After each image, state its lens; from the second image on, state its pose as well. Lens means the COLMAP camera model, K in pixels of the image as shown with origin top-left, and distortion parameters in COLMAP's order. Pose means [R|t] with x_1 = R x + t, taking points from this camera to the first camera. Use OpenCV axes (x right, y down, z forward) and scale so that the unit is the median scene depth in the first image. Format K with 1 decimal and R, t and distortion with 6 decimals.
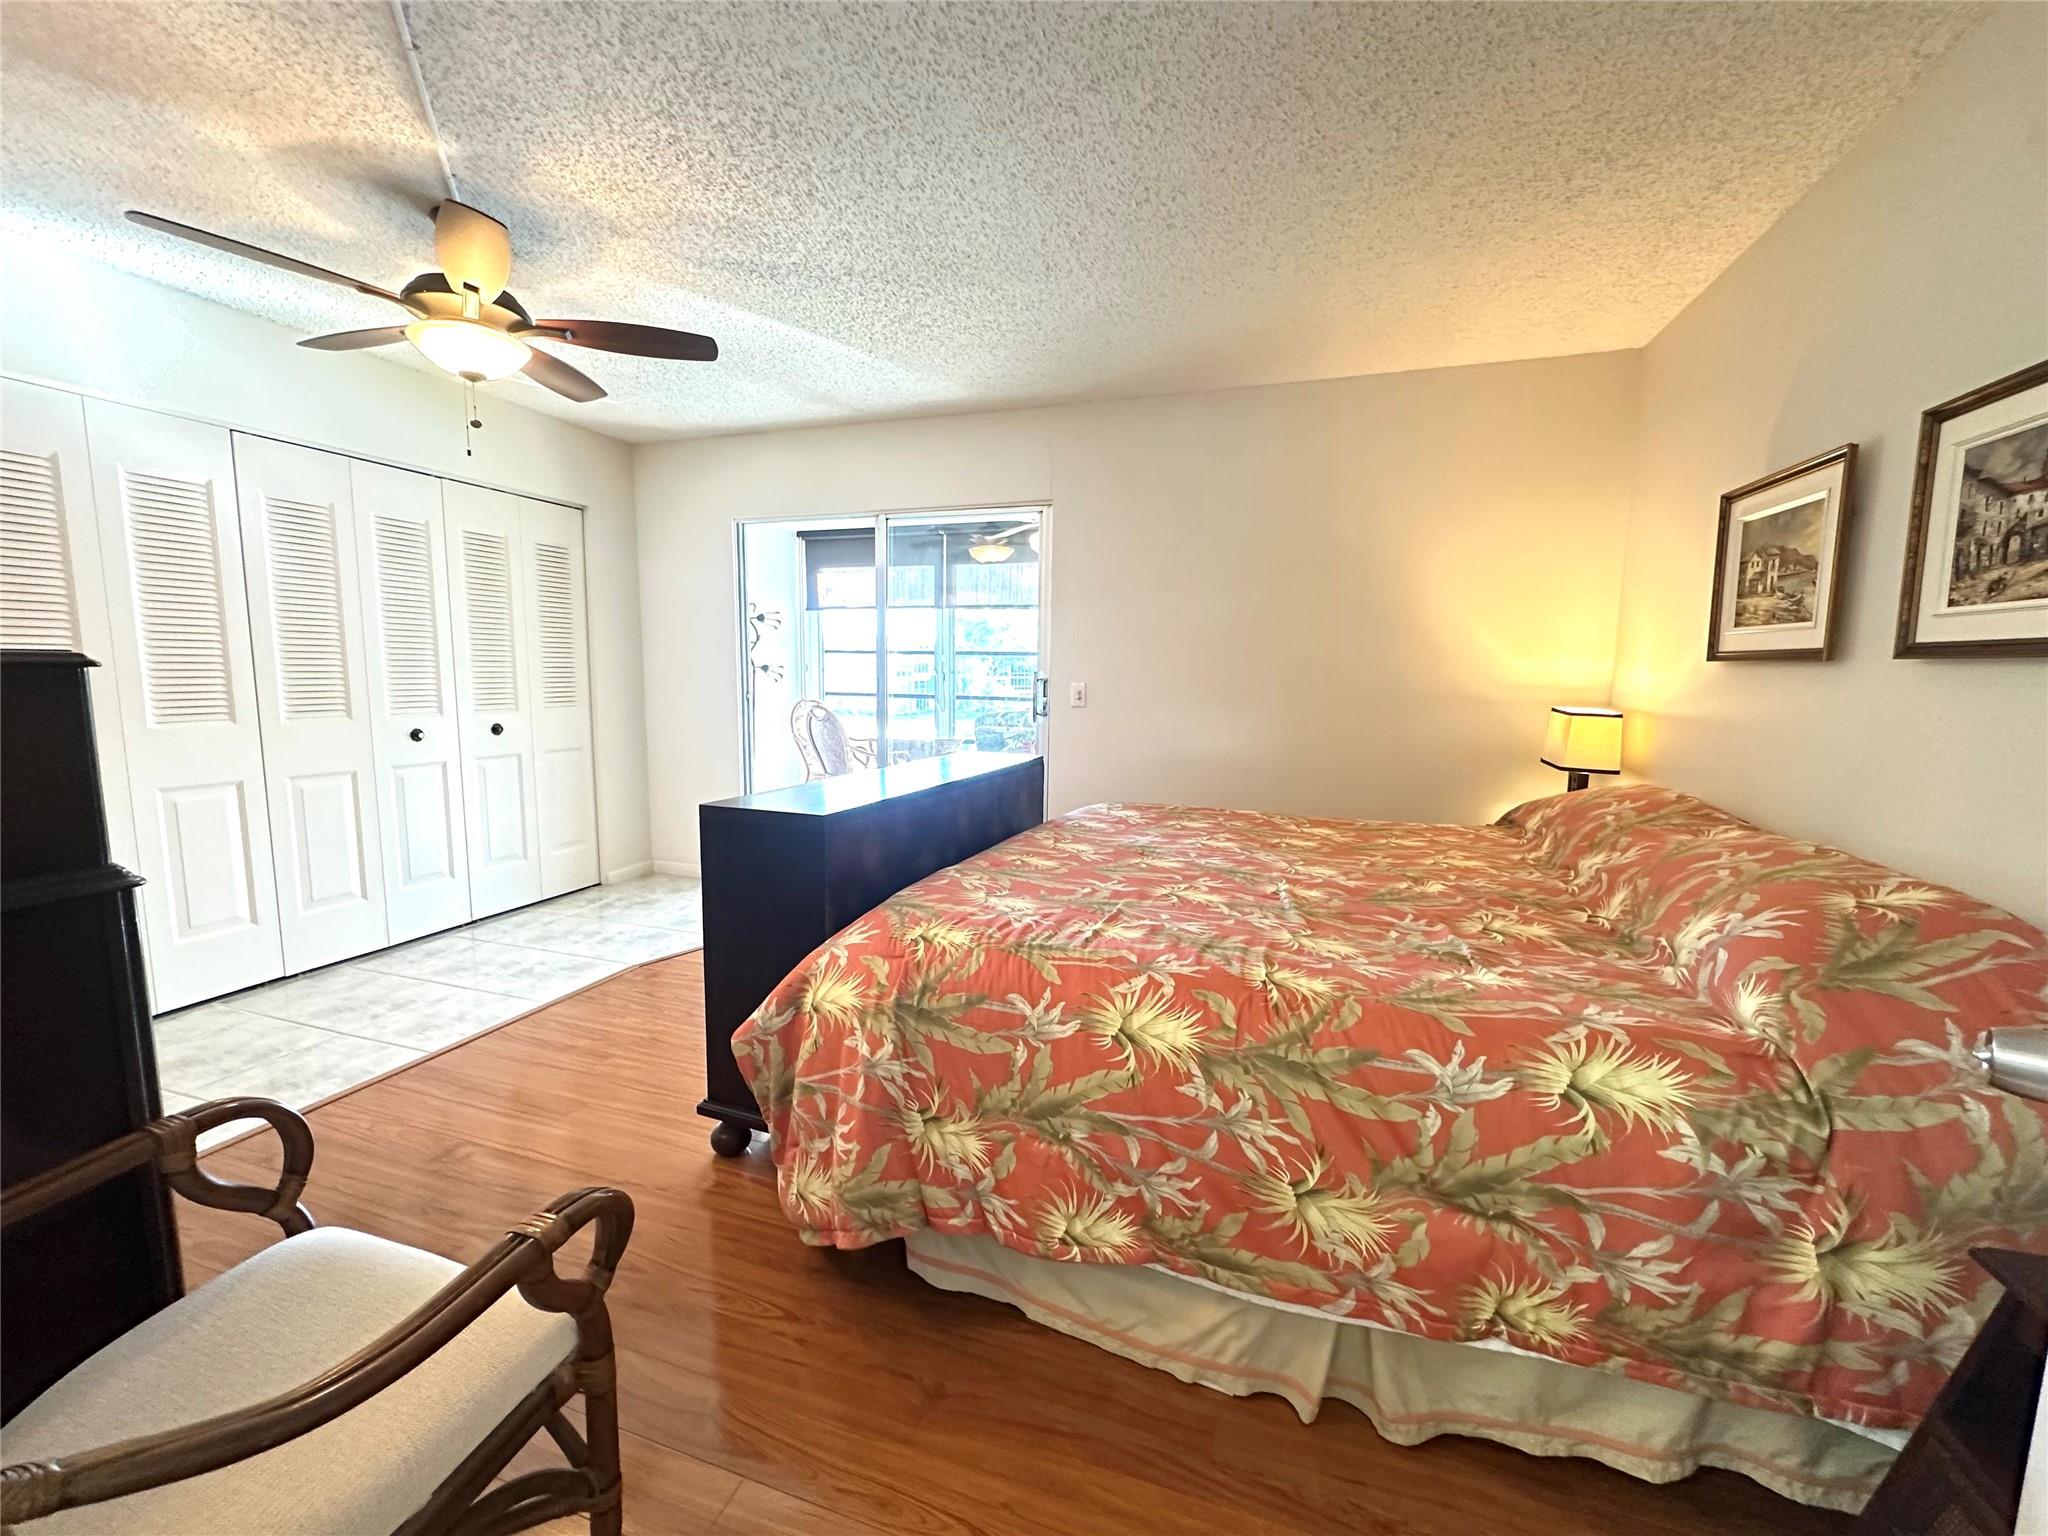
lens RADIAL K [[817.7, 0, 1022.6], [0, 817.7, 762.7], [0, 0, 1]] dist [-0.000957, 0.000172]
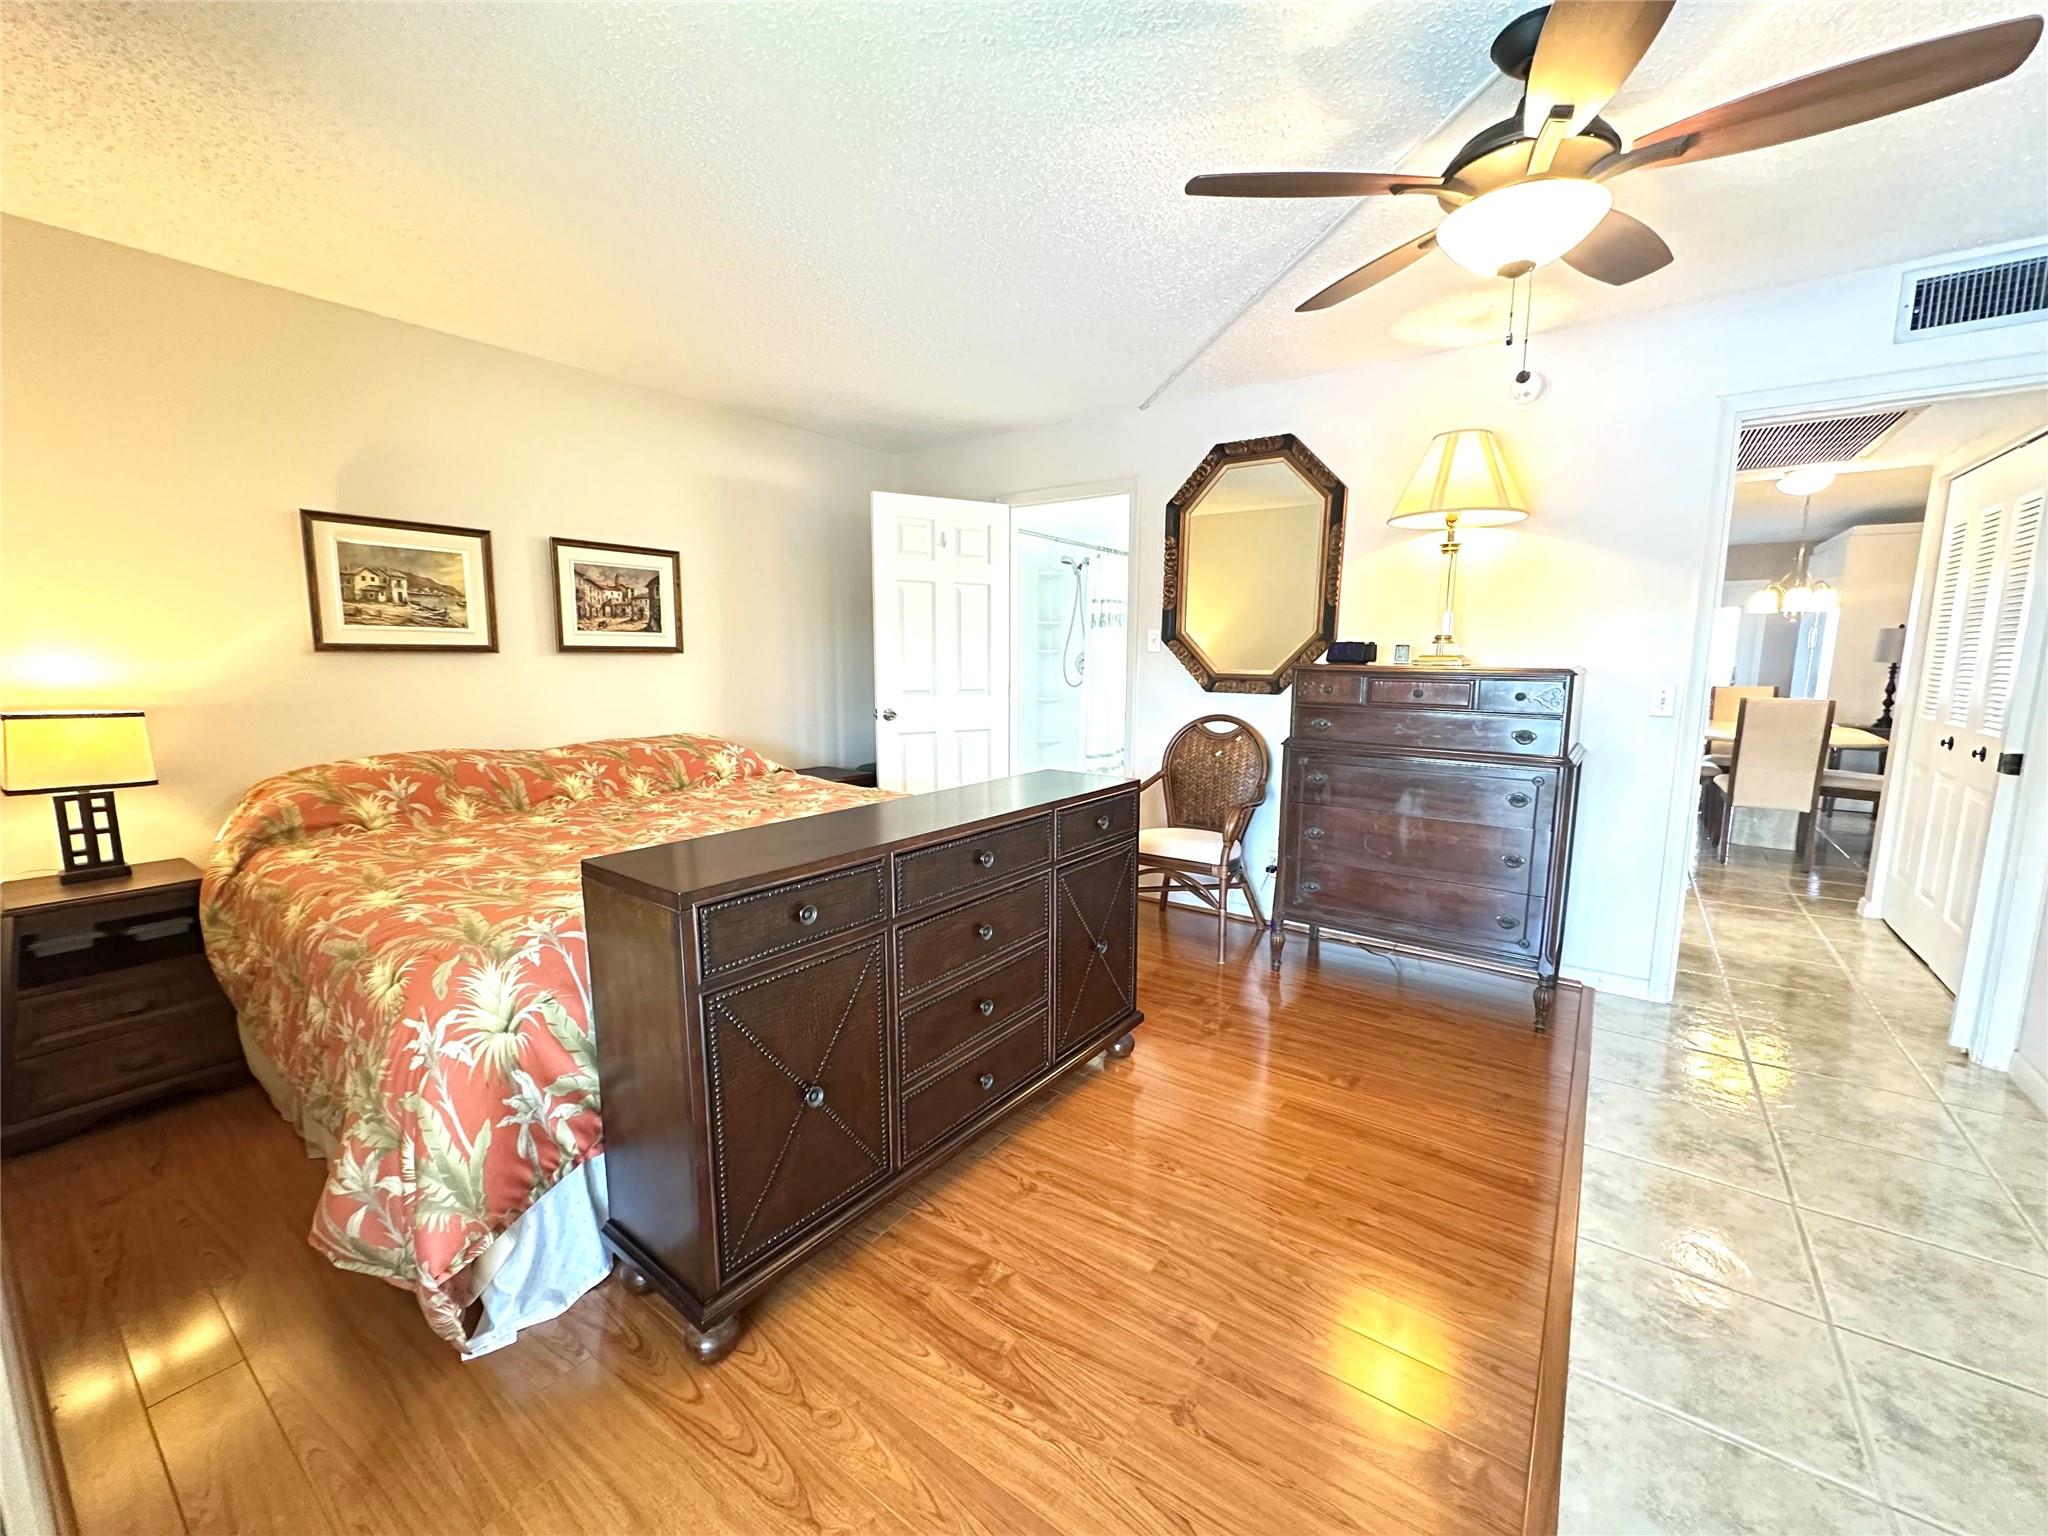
lens RADIAL K [[817.7, 0, 1023.1], [0, 817.7, 770.4], [0, 0, 1]] dist [-0.000957, 0.000172]
pose [[-0.953149, -0.057101, 0.297062, -0.758118], [0.020620, 0.967474, 0.252129, -0.363284], [-0.301796, 0.246442, -0.920970, 2.824864]]
